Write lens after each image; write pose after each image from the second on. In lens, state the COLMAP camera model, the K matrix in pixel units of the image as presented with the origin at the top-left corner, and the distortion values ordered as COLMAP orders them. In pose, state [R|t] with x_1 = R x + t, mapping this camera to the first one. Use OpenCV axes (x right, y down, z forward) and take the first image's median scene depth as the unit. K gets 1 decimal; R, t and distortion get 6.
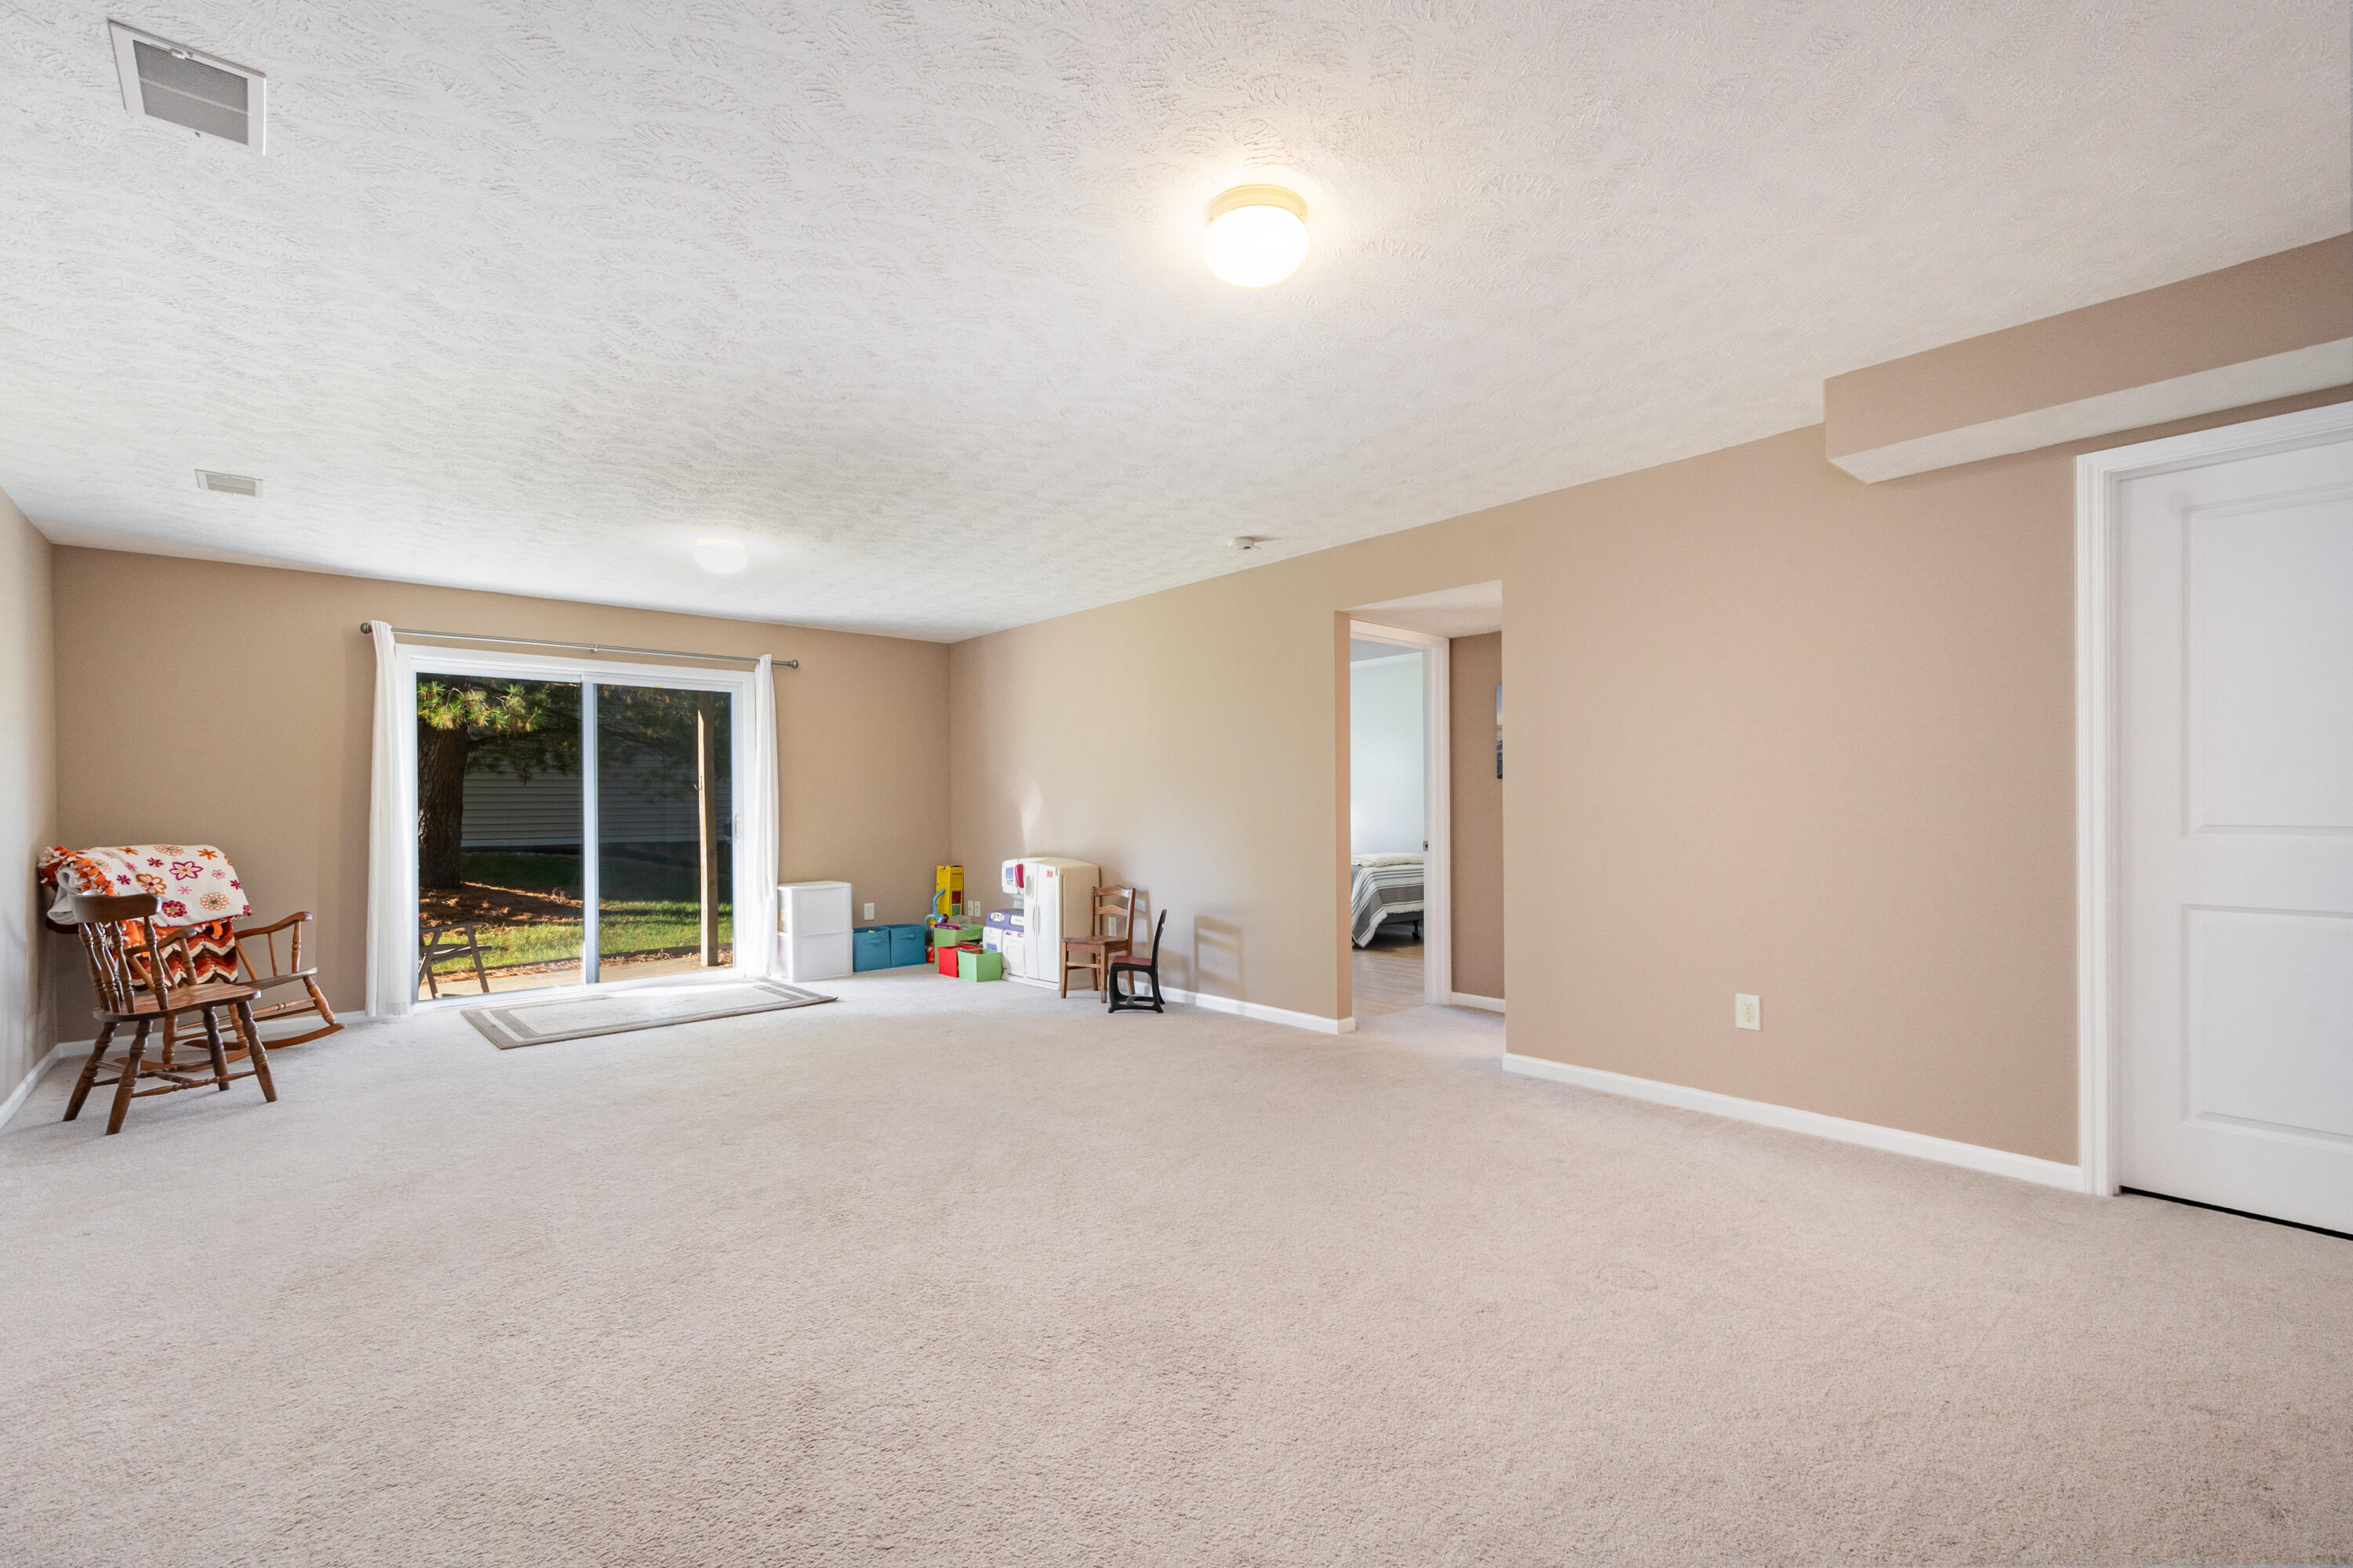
lens RADIAL K [[968.2, 0, 1166.0], [0, 968.2, 810.4], [0, 0, 1]] dist [0.000757, -0.000096]
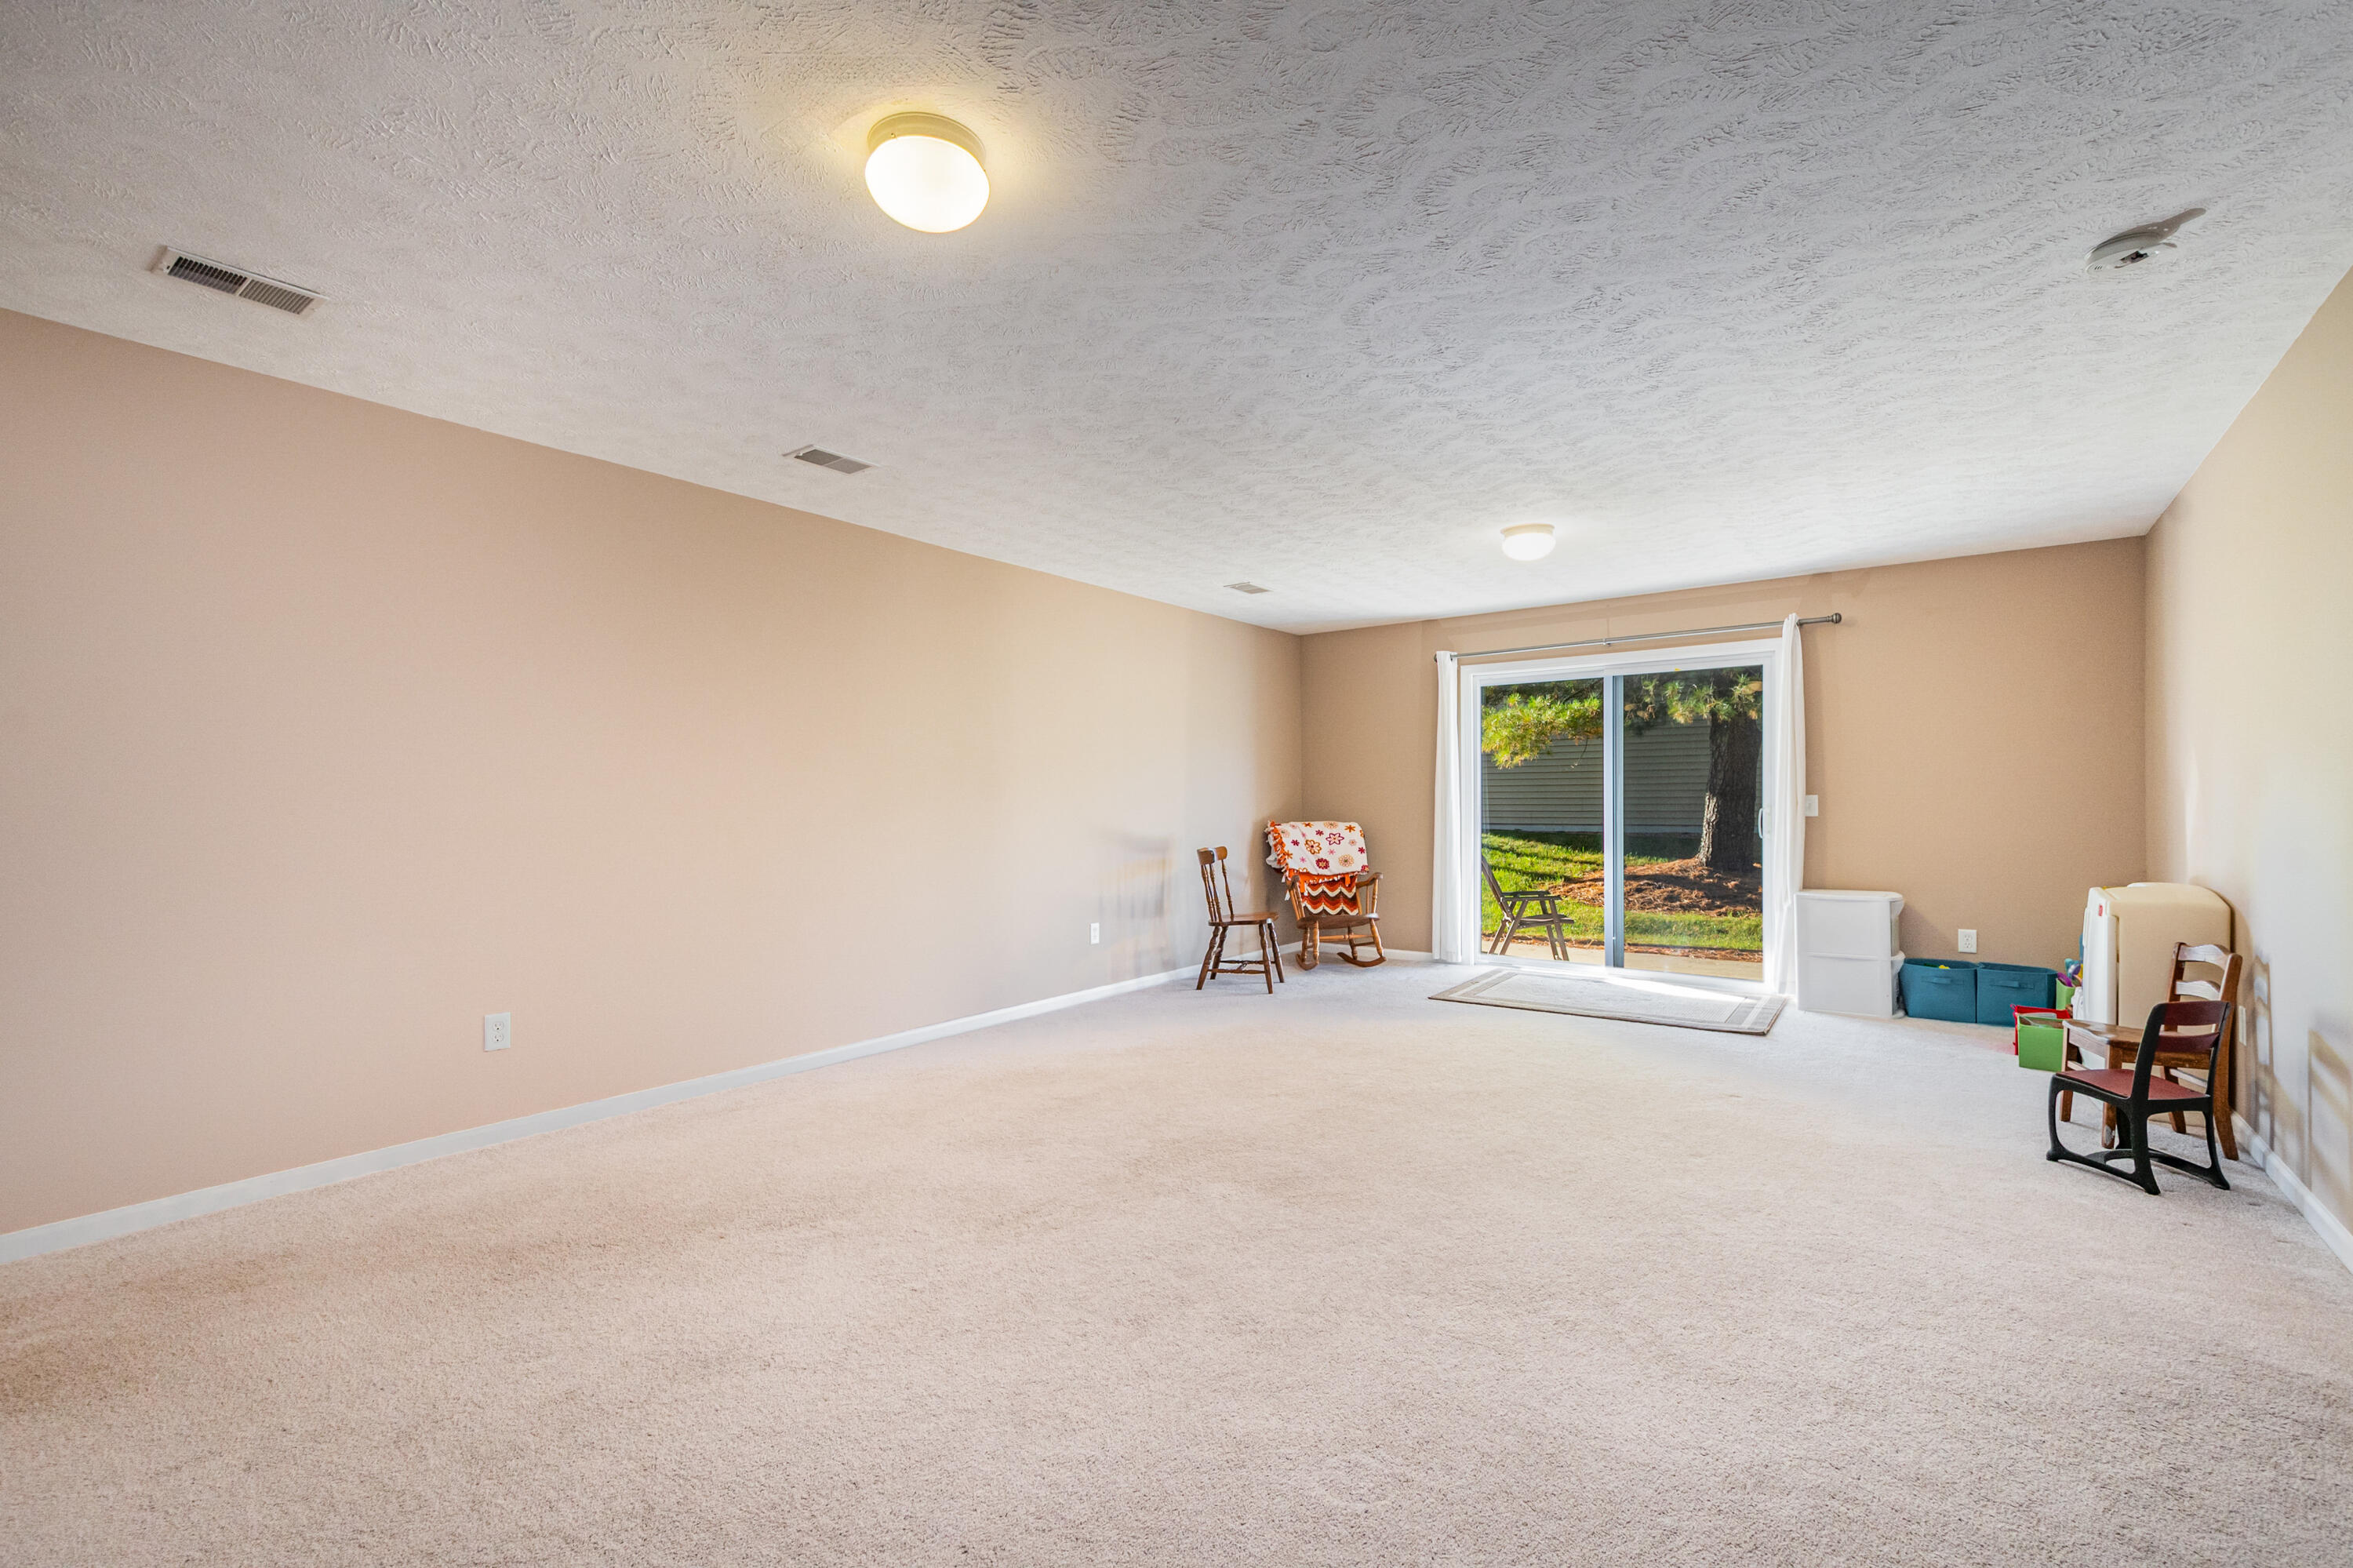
lens RADIAL K [[968.2, 0, 1166.0], [0, 968.2, 810.4], [0, 0, 1]] dist [0.000757, -0.000096]
pose [[0.239541, 0.015439, -0.970763, 0.377686], [-0.000707, 0.999876, 0.015727, -0.005798], [0.970886, -0.003081, 0.239522, 0.372652]]
